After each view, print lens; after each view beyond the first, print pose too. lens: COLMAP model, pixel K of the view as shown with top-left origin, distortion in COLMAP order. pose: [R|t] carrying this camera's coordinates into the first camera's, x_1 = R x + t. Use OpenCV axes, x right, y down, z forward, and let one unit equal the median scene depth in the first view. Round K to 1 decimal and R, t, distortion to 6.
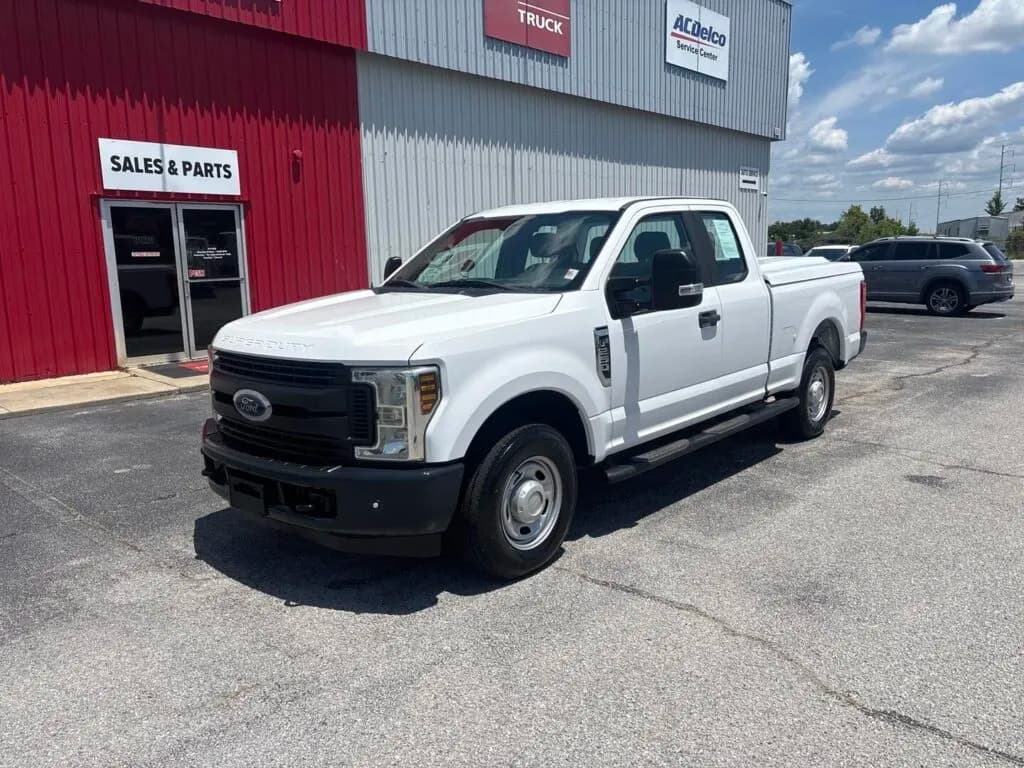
lens RADIAL K [[762.4, 0, 510.1], [0, 762.4, 384.2], [0, 0, 1]] dist [0.037707, -0.036052]
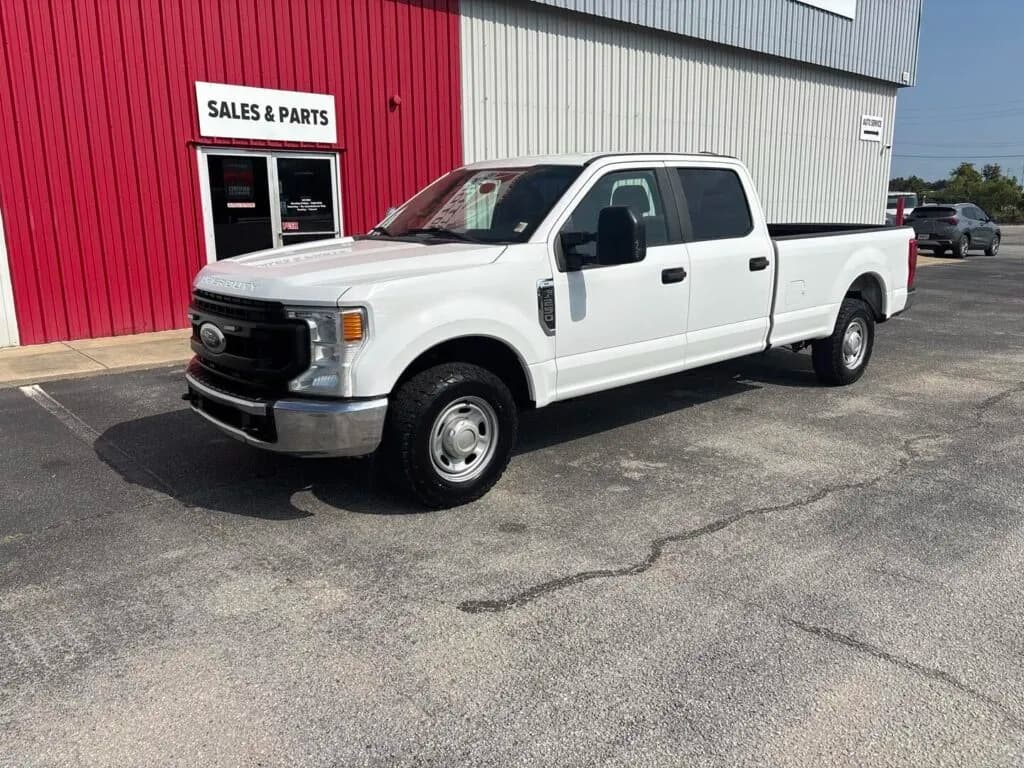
lens RADIAL K [[762.4, 0, 503.0], [0, 762.4, 374.1], [0, 0, 1]] dist [0.037707, -0.036052]
pose [[0.994089, 0.032011, -0.103746, -0.042410], [-0.027687, 0.998698, 0.042853, -0.008404], [0.104982, -0.039727, 0.993680, 0.072854]]
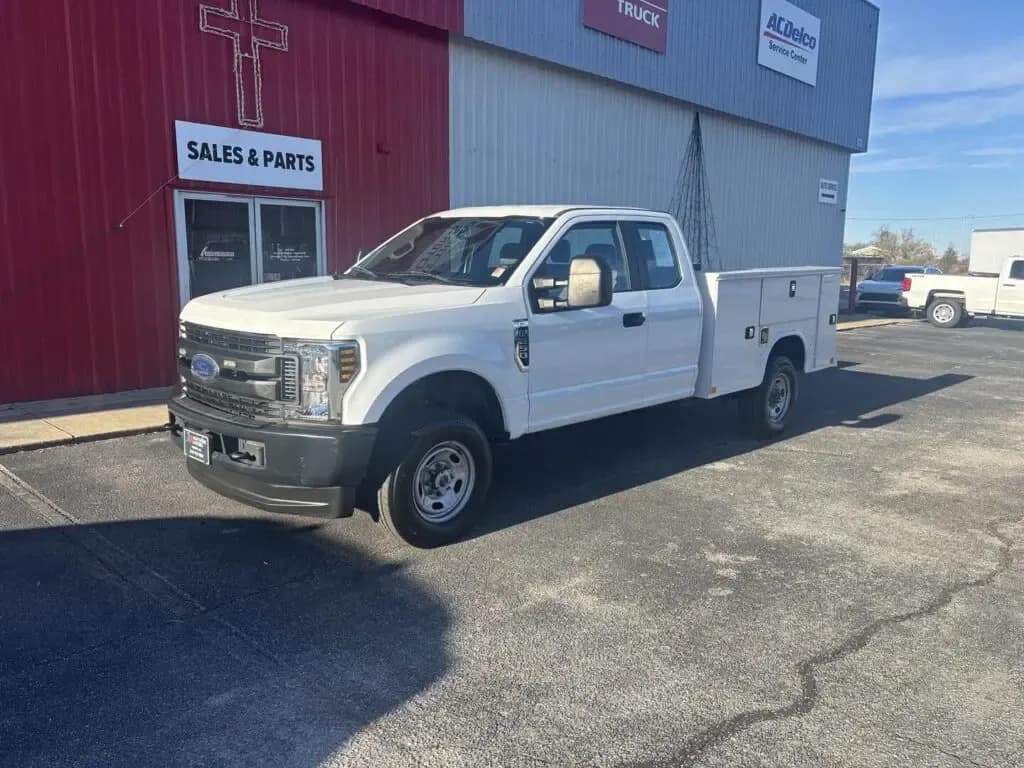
lens RADIAL K [[762.4, 0, 506.8], [0, 762.4, 383.7], [0, 0, 1]] dist [0.037707, -0.036052]
pose [[0.999242, 0.034025, -0.018939, -0.120562], [-0.034244, 0.999349, -0.011356, -0.021168], [0.018540, 0.011996, 0.999756, 0.124400]]
